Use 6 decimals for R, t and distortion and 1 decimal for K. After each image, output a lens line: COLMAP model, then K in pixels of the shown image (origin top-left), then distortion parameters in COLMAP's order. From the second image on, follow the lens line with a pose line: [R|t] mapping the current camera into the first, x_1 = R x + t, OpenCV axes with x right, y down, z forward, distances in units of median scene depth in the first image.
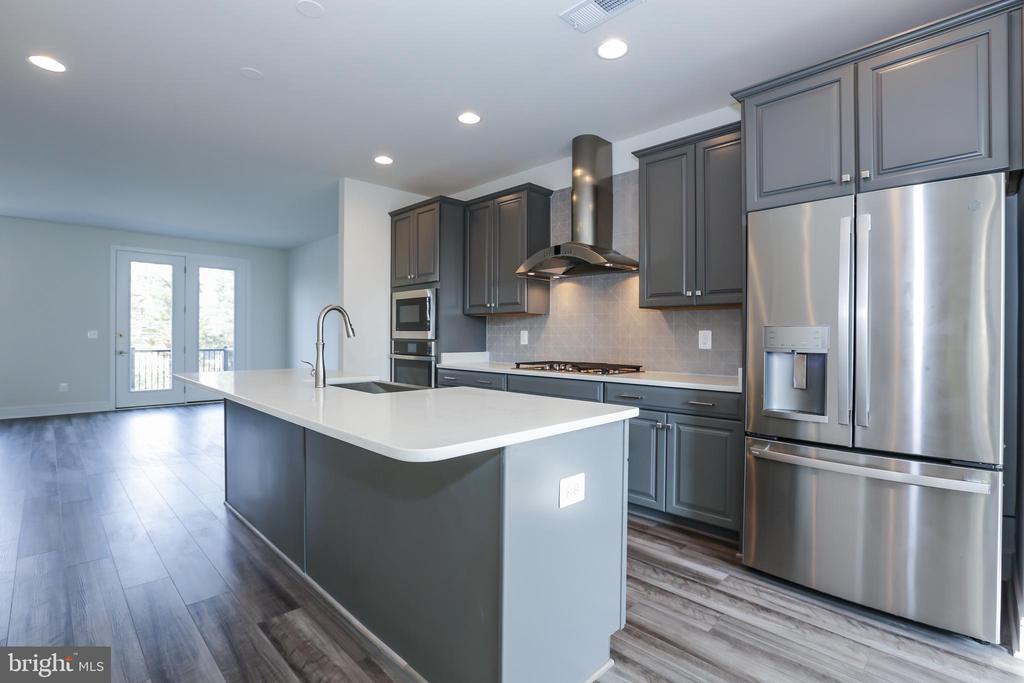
lens RADIAL K [[487.3, 0, 508.1], [0, 487.3, 336.1], [0, 0, 1]] dist [-0.056883, 0.016597]
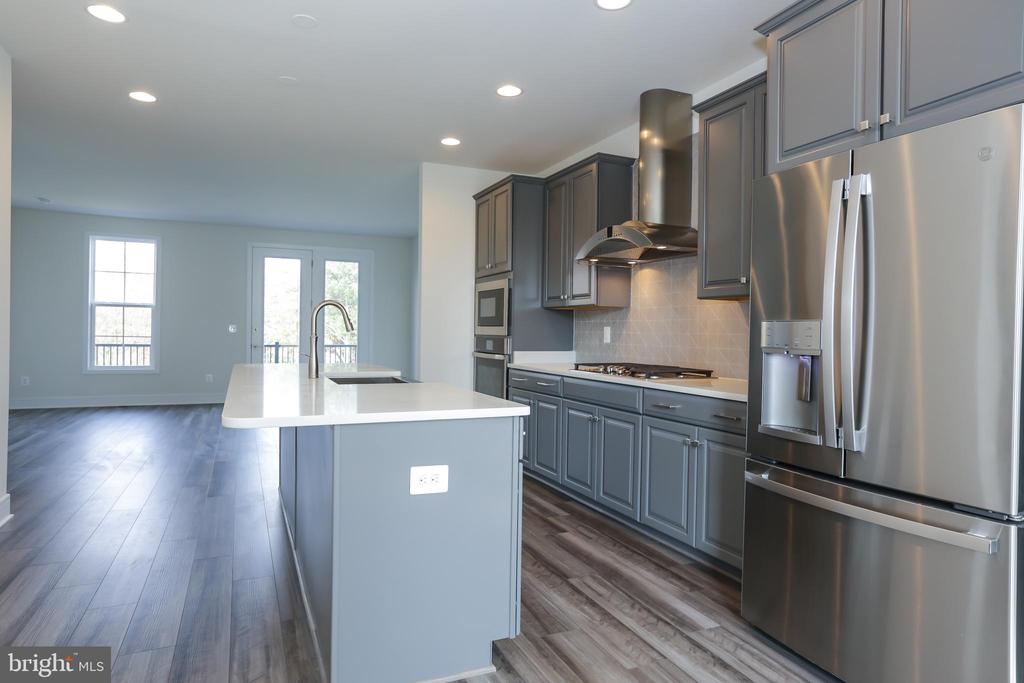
lens RADIAL K [[608.2, 0, 498.5], [0, 608.2, 336.8], [0, 0, 1]] dist [-0.036945, 0.001158]
pose [[0.931109, 0.010986, -0.364577, 0.282892], [-0.009604, 0.999938, 0.005603, 0.002554], [0.364616, -0.001715, 0.931157, -0.056154]]
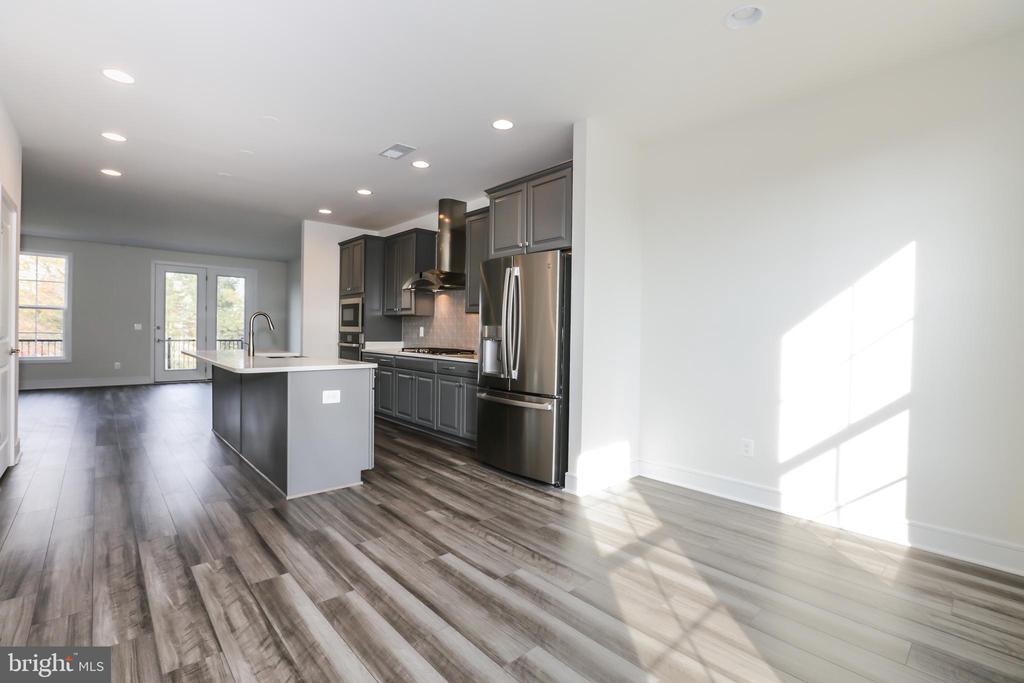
lens RADIAL K [[463.5, 0, 505.3], [0, 463.5, 336.4], [0, 0, 1]] dist [-0.054178, 0.010689]
pose [[0.999066, 0.010634, -0.041880, 0.398591], [-0.010273, 0.999908, 0.008822, 0.002128], [0.041970, -0.008384, 0.999084, -0.432086]]
